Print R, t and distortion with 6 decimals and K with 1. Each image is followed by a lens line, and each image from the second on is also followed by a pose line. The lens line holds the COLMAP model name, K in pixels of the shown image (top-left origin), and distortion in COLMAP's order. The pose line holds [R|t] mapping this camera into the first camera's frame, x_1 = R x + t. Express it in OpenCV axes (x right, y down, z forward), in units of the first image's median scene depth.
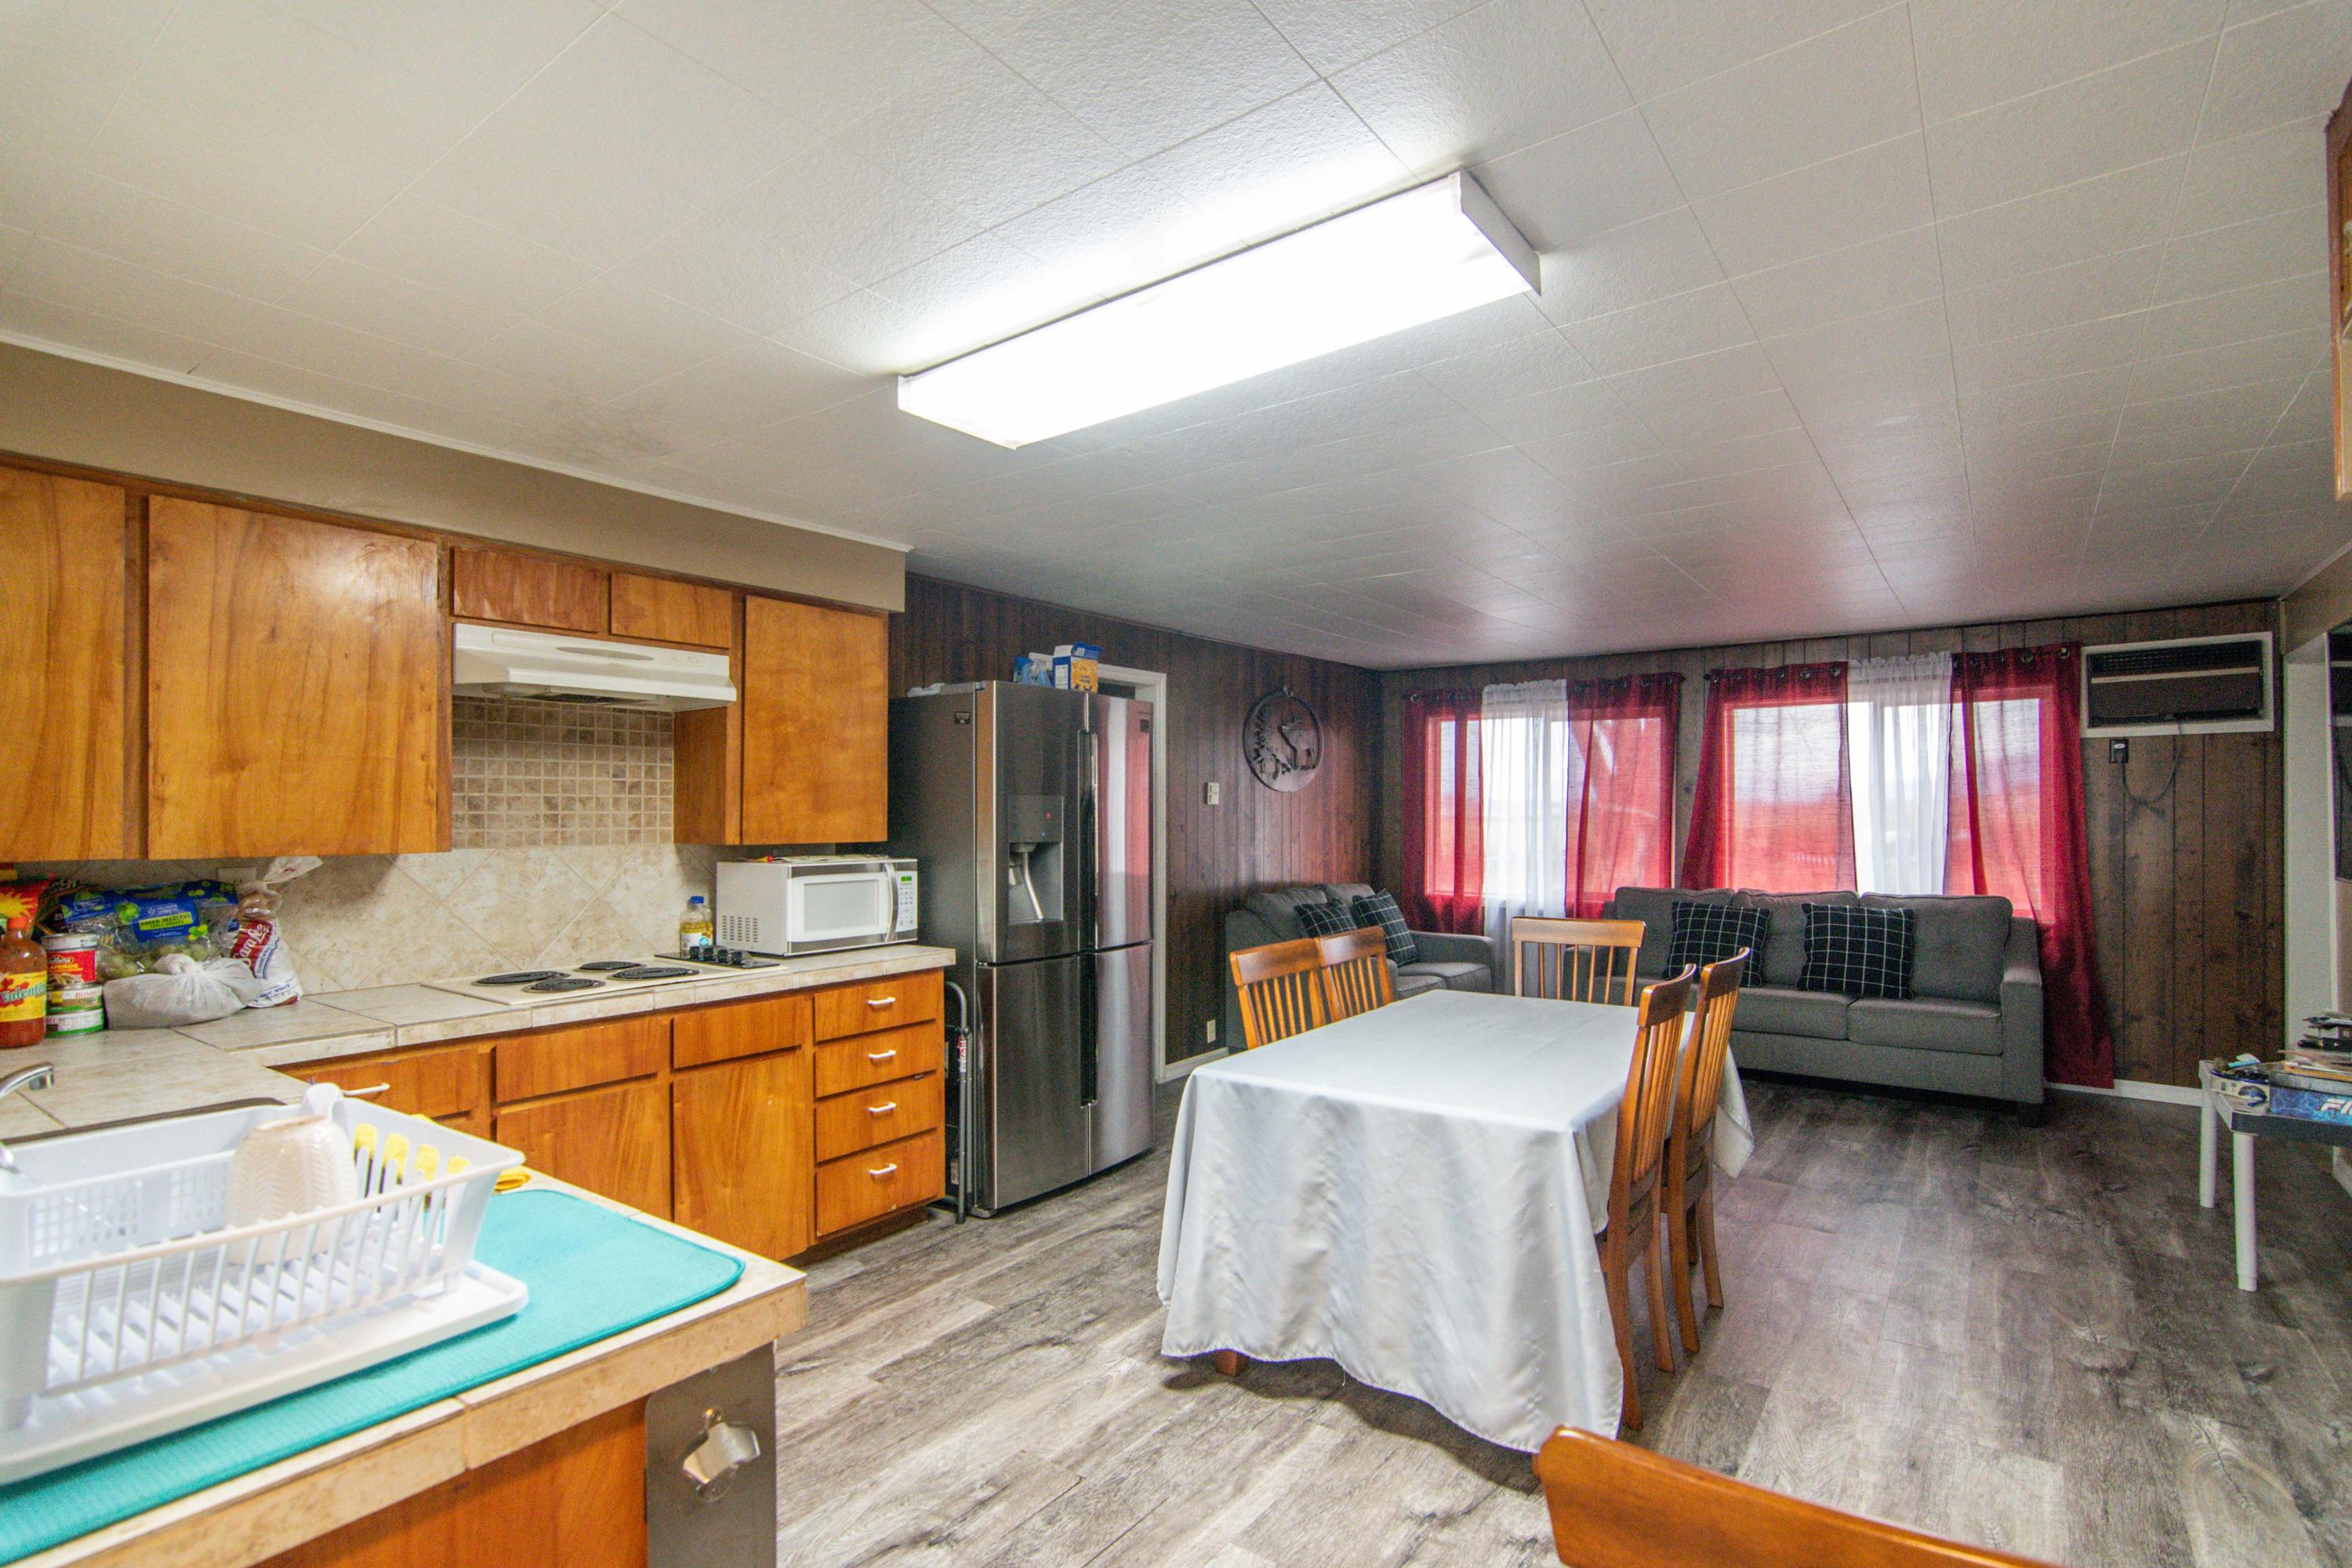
lens RADIAL K [[1138.1, 0, 1159.5], [0, 1138.1, 804.4], [0, 0, 1]] dist [-0.002851, 0.002043]
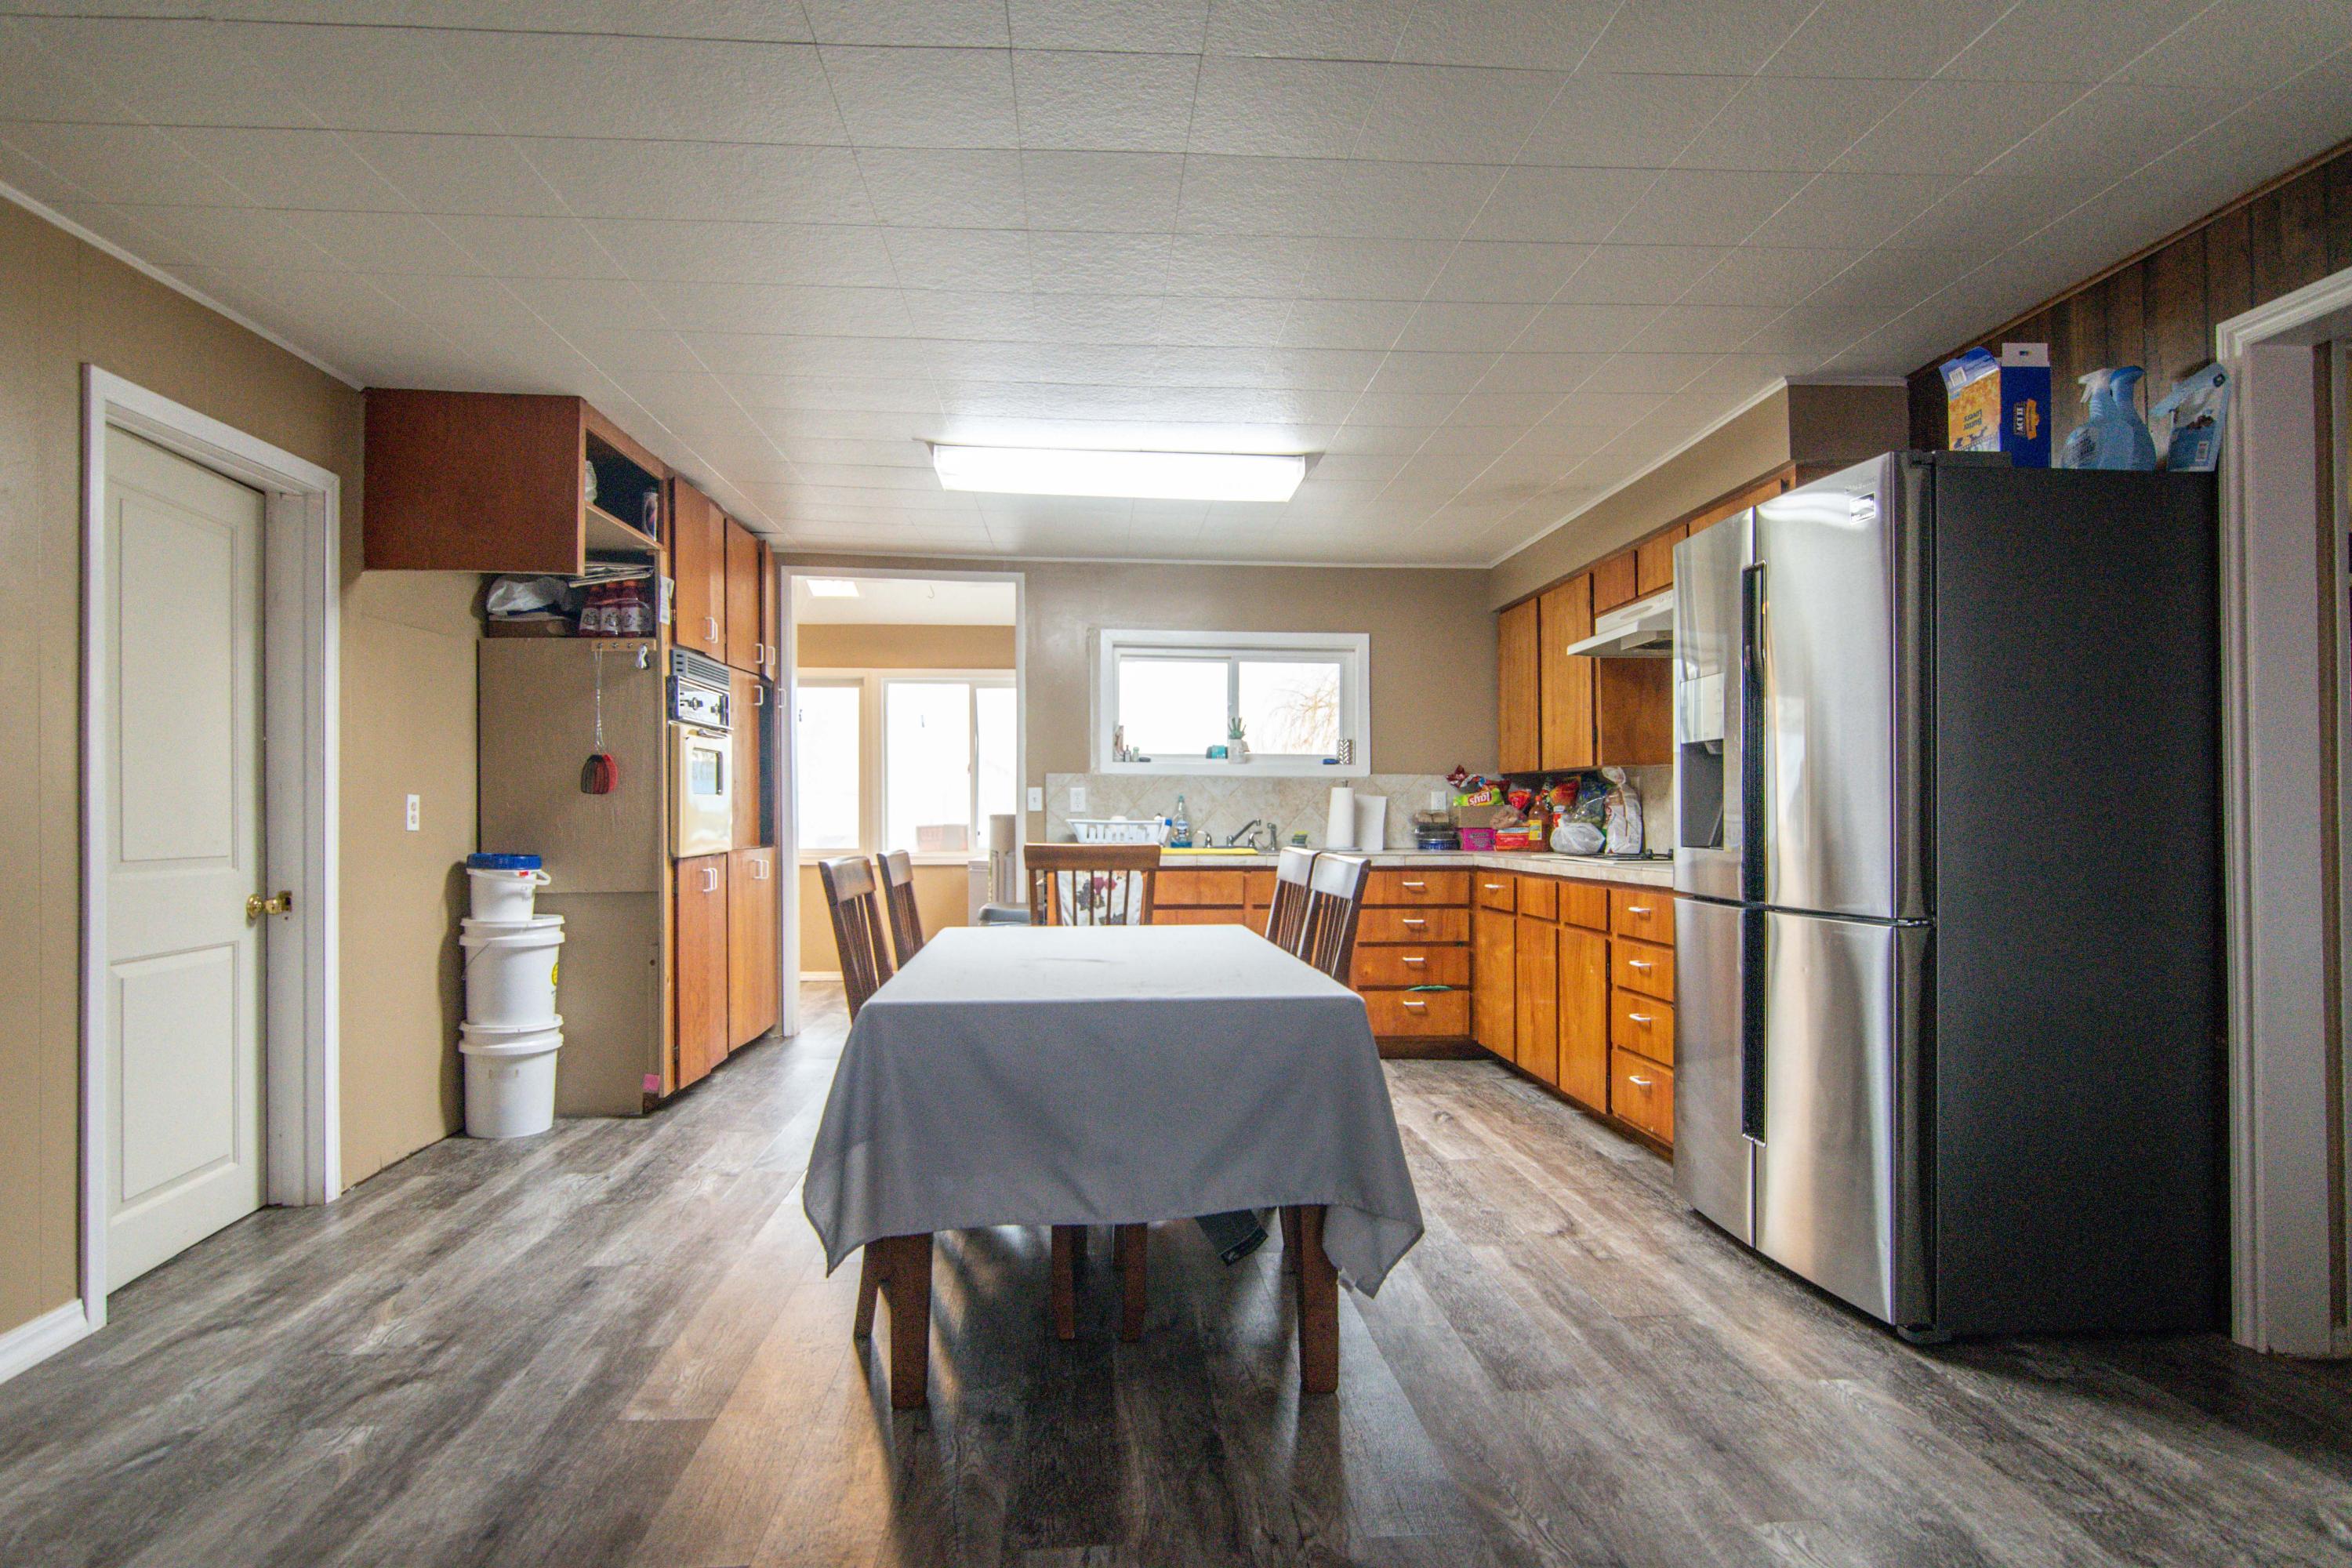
lens RADIAL K [[1249.8, 0, 1165.1], [0, 1249.8, 800.0], [0, 0, 1]] dist [-0.004160, 0.000946]
pose [[-0.761630, -0.002789, -0.648006, 0.525385], [0.011837, 0.999764, -0.018215, 0.062812], [0.647904, -0.021543, -0.761417, 1.062491]]
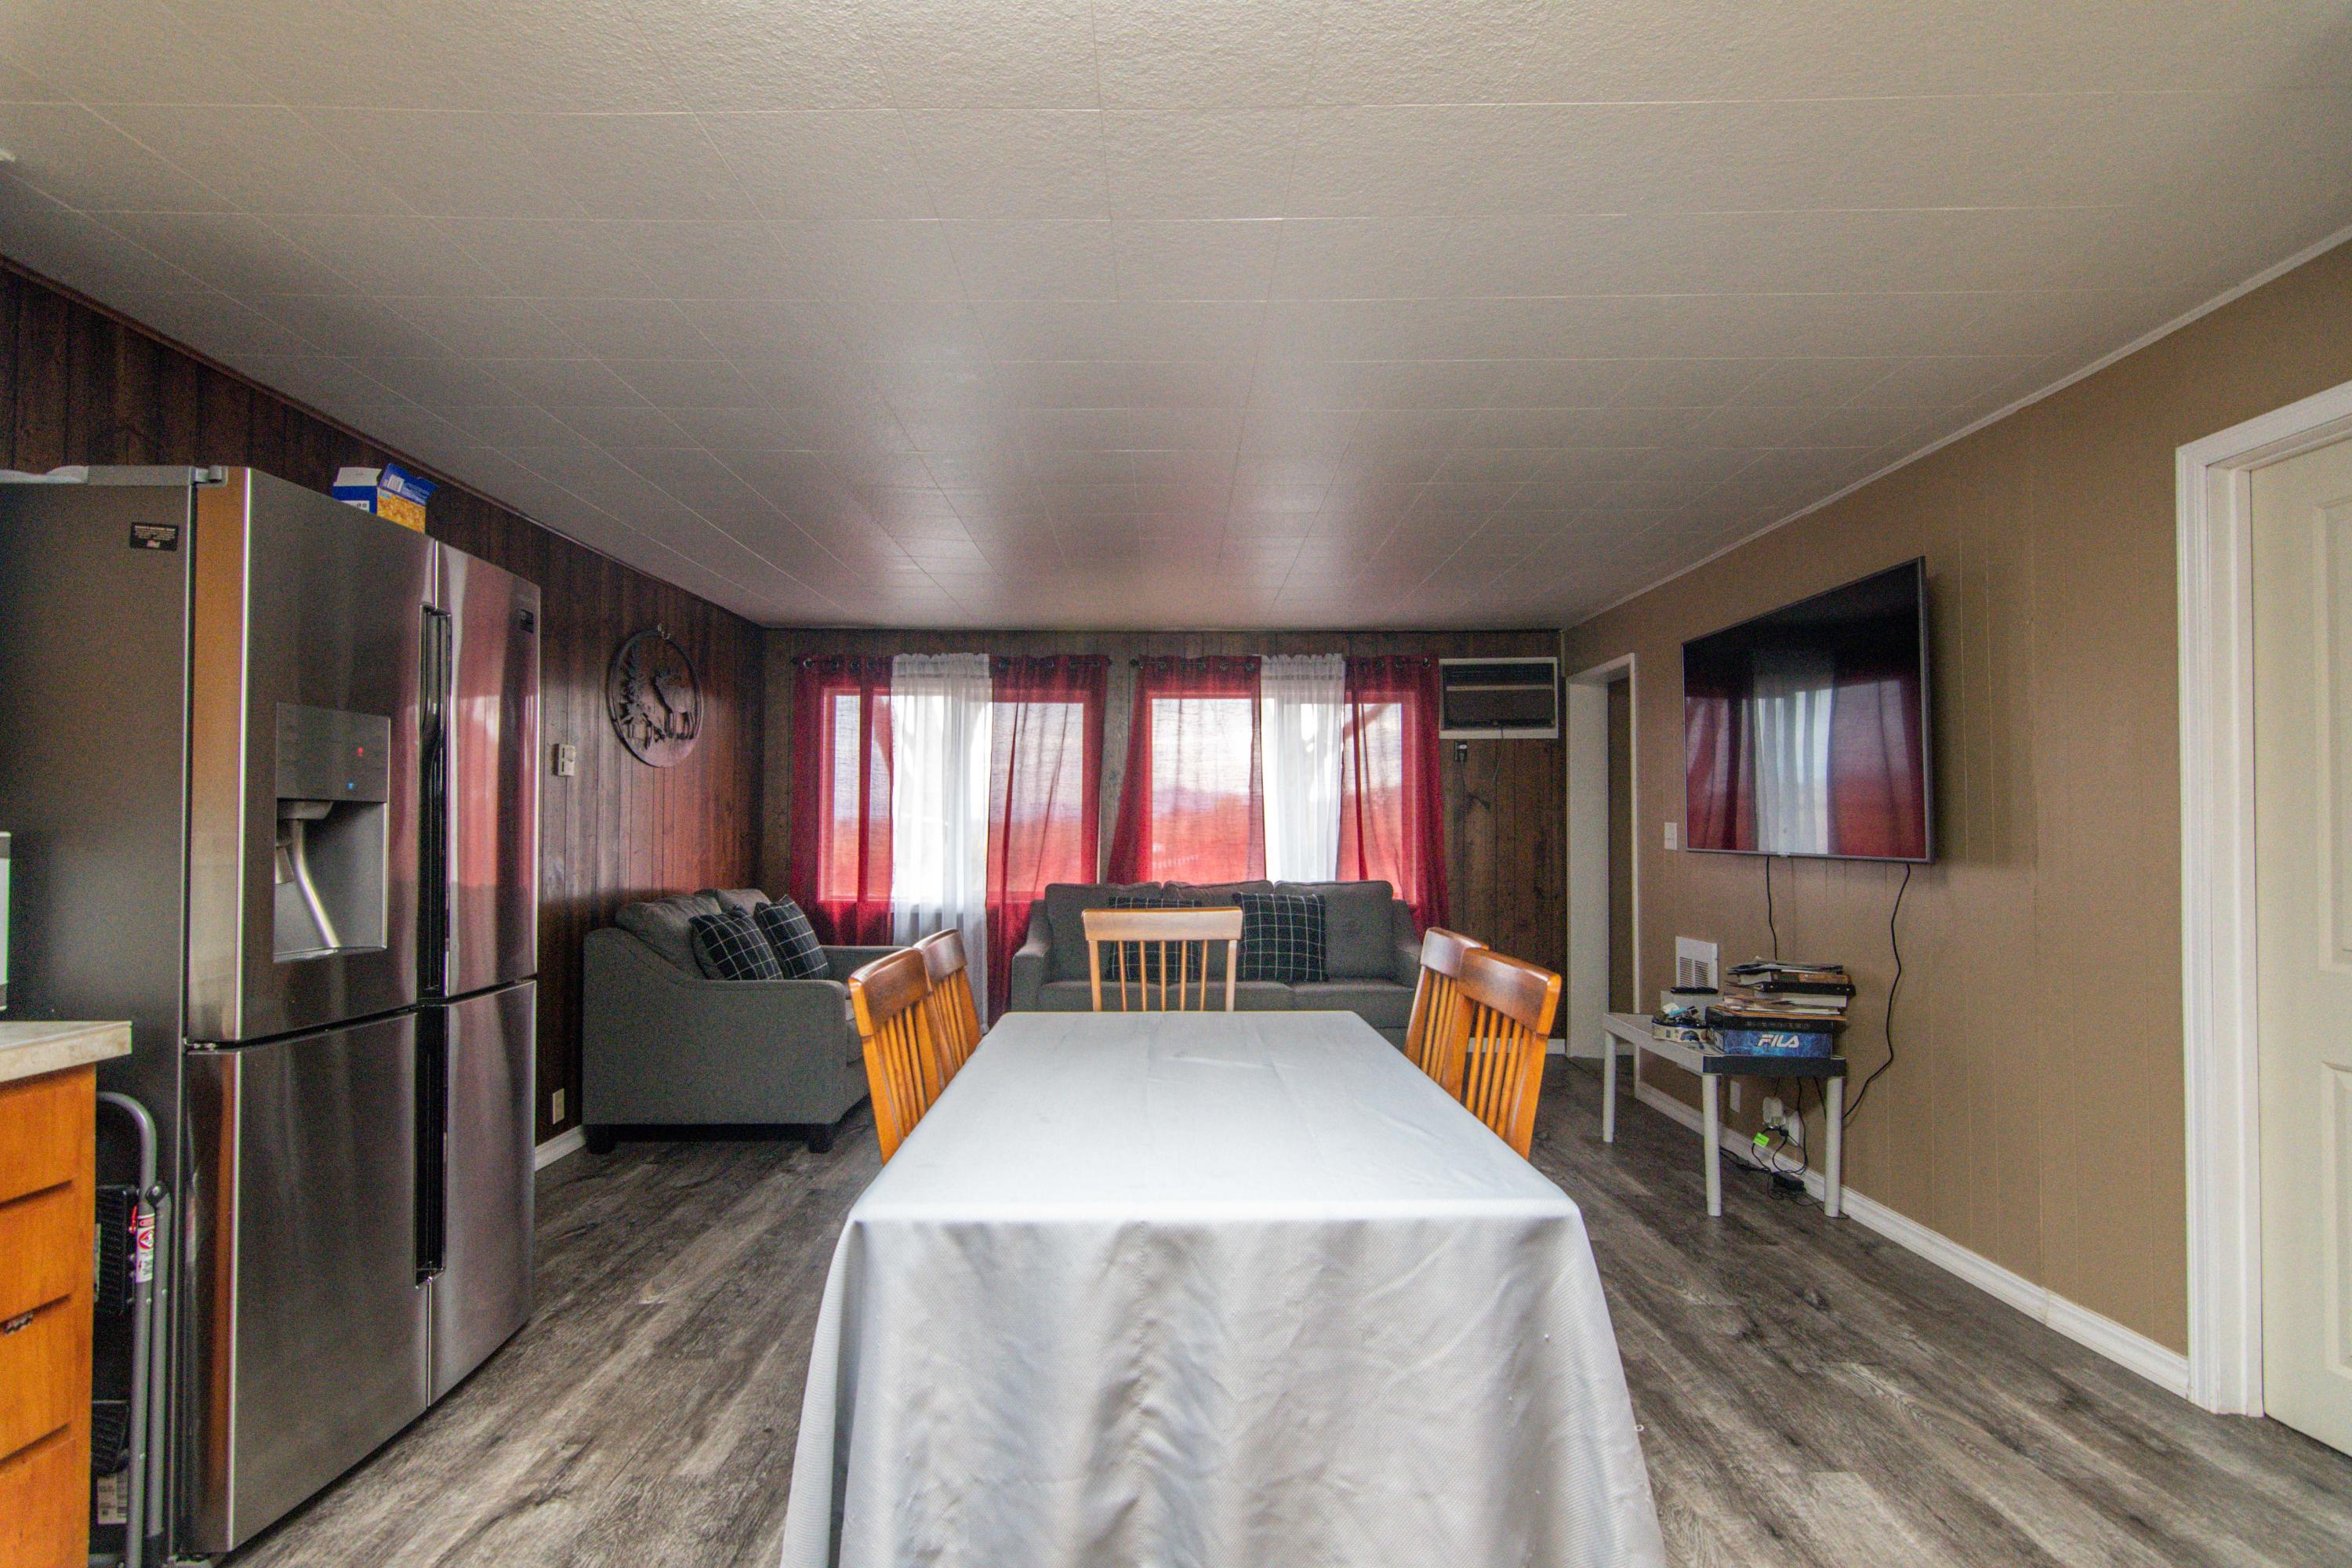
lens RADIAL K [[1138.1, 0, 1171.7], [0, 1138.1, 808.3], [0, 0, 1]] dist [-0.002851, 0.002043]
pose [[0.799229, 0.015077, 0.600837, -0.087599], [-0.007902, 0.999862, -0.014580, 0.031549], [-0.600974, 0.006905, 0.799239, 0.269972]]
